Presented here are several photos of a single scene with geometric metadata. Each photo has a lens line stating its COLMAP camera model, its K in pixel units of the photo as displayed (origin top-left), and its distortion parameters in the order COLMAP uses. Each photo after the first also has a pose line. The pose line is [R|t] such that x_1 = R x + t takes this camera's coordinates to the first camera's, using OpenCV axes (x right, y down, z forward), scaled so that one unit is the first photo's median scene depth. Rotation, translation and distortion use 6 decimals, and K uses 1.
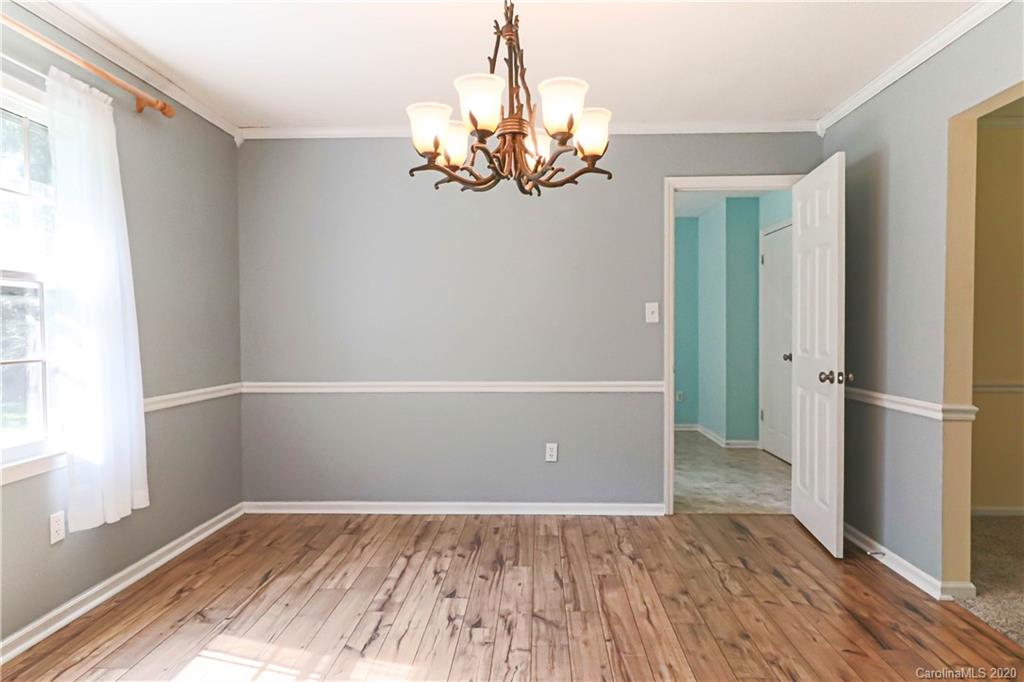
lens RADIAL K [[614.9, 0, 520.1], [0, 614.9, 340.0], [0, 0, 1]] dist [0.000847, -0.003108]
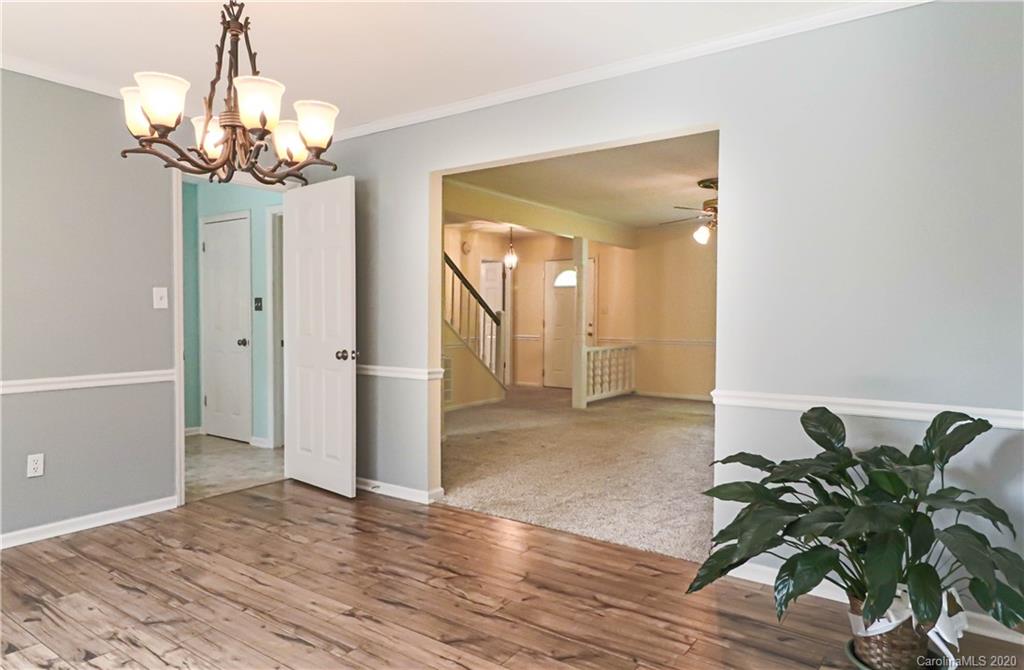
lens RADIAL K [[627.7, 0, 512.0], [0, 627.7, 335.0], [0, 0, 1]] dist [-0.001932, -0.002318]
pose [[0.552193, -0.019092, 0.833498, -0.373132], [0.008884, 0.999816, 0.017016, 0.001326], [-0.833669, -0.001991, 0.552261, 0.015981]]
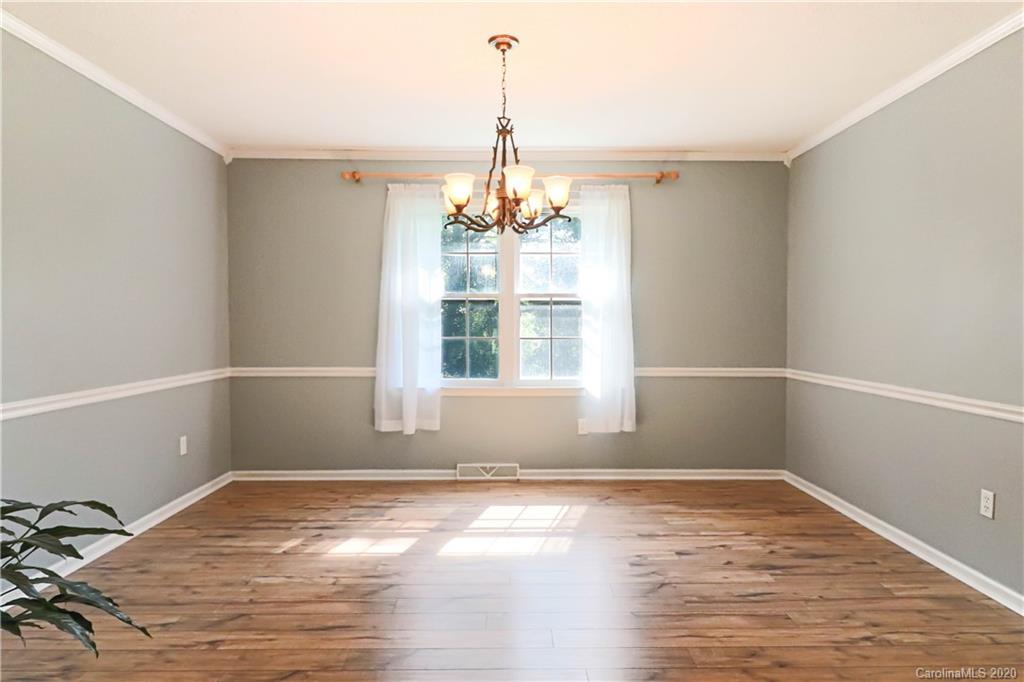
lens RADIAL K [[614.9, 0, 520.1], [0, 614.9, 340.0], [0, 0, 1]] dist [0.000847, -0.003108]
pose [[0.063274, 0.032090, -0.997480, 0.903788], [-0.019072, 0.999339, 0.030940, -0.016368], [0.997814, 0.017067, 0.063844, 0.549062]]
